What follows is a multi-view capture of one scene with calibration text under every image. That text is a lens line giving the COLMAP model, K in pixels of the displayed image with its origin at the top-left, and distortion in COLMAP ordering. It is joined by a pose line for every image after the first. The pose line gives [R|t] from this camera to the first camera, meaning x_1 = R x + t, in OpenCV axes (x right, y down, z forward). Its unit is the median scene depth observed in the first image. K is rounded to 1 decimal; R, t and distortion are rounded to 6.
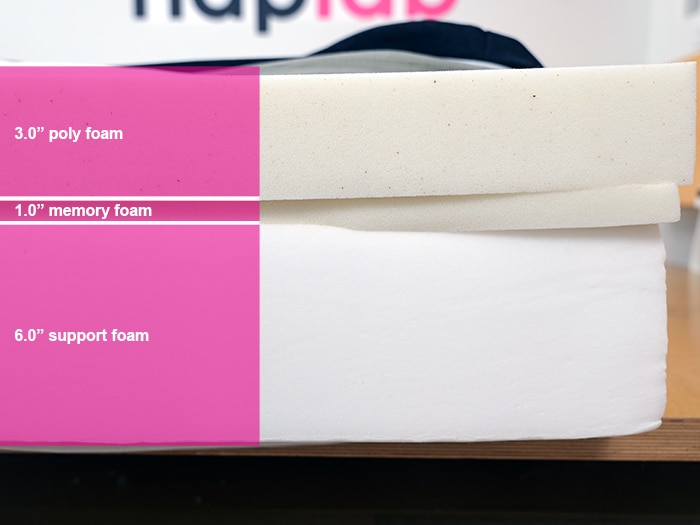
lens RADIAL K [[661.5, 0, 330.8], [0, 661.5, 264.4], [0, 0, 1]] dist [0.016601, 0.000000]
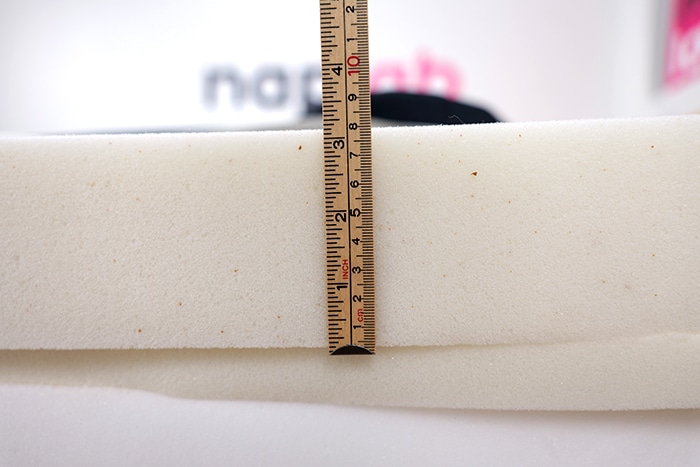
lens RADIAL K [[489.9, 0, 351.3], [0, 489.9, 236.2], [0, 0, 1]] dist [0.024297, -0.001589]
pose [[0.998533, 0.005849, -0.053839, 0.212636], [-0.011589, 0.994199, -0.106930, -0.148172], [0.052901, 0.107397, 0.992808, 0.564477]]
